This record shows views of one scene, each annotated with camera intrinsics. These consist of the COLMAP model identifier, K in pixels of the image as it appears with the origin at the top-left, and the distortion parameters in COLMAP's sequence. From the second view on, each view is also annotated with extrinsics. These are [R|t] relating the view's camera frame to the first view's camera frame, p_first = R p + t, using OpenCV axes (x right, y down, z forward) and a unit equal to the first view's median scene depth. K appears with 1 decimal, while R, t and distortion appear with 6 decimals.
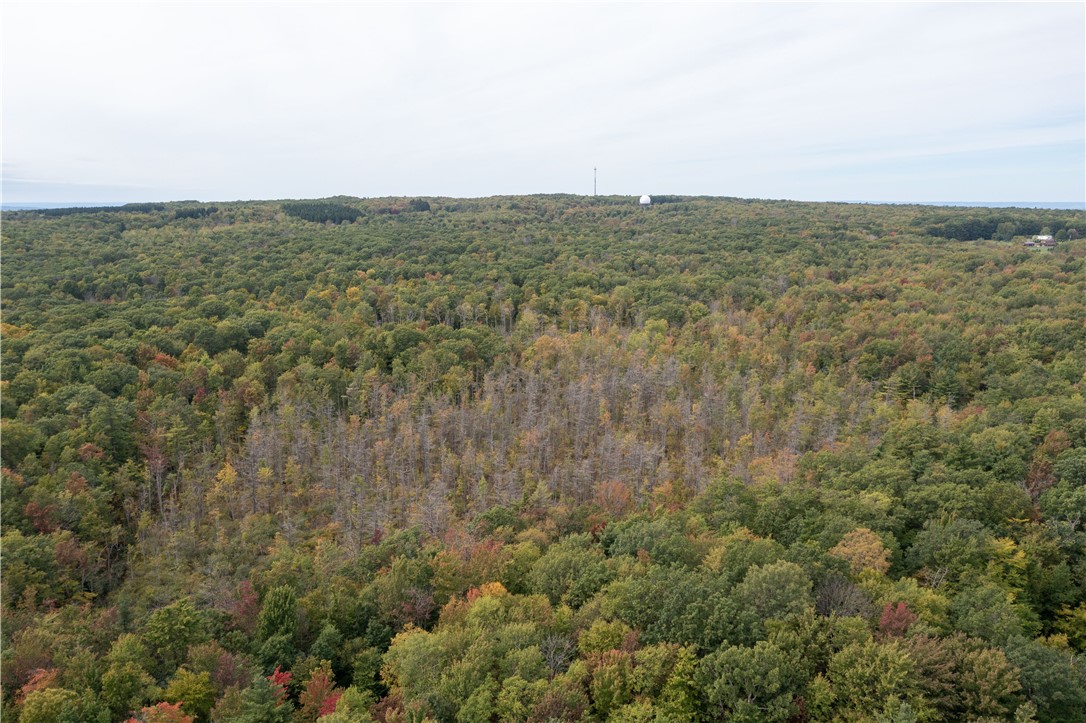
lens RADIAL K [[862.6, 0, 549.8], [0, 862.6, 355.8], [0, 0, 1]] dist [-0.010238, 0.005213]
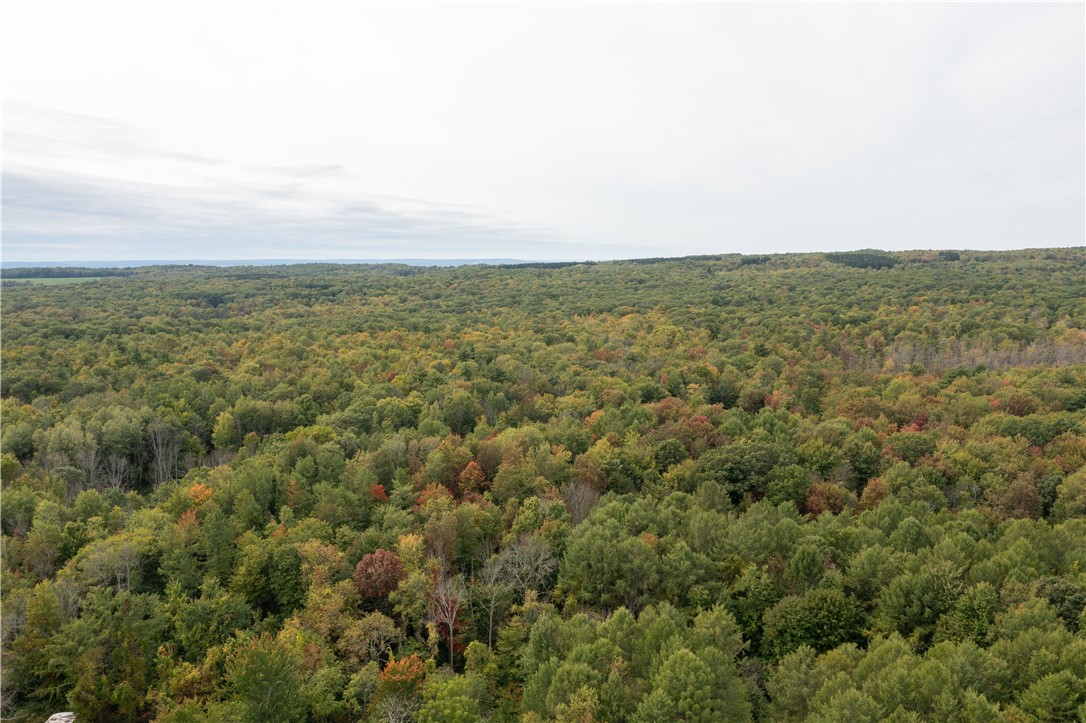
lens RADIAL K [[862.6, 0, 541.2], [0, 862.6, 357.2], [0, 0, 1]] dist [-0.010238, 0.005213]
pose [[0.842369, 0.061958, -0.535327, 0.012816], [-0.096432, 0.994666, -0.036619, 0.127594], [0.530202, 0.082469, 0.843851, -0.544953]]
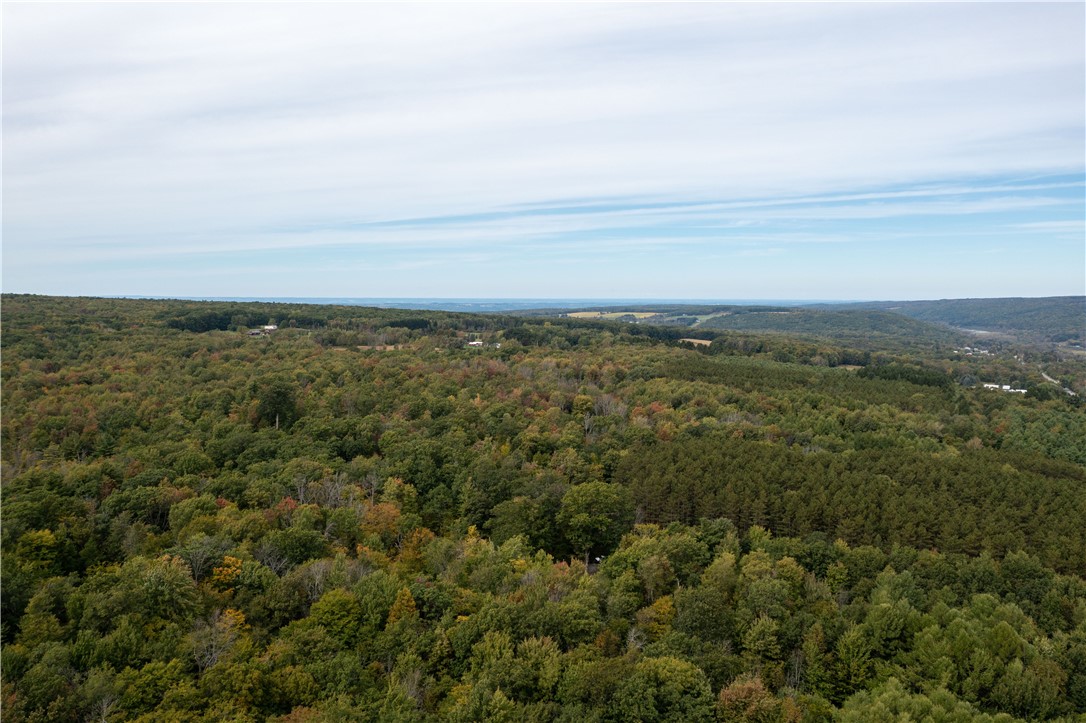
lens RADIAL K [[862.6, 0, 546.3], [0, 862.6, 360.4], [0, 0, 1]] dist [-0.010238, 0.005213]
pose [[0.710780, -0.046246, 0.701892, 0.042520], [0.118567, 0.991436, -0.054745, 0.034310], [-0.693350, 0.122133, 0.710176, -0.186333]]
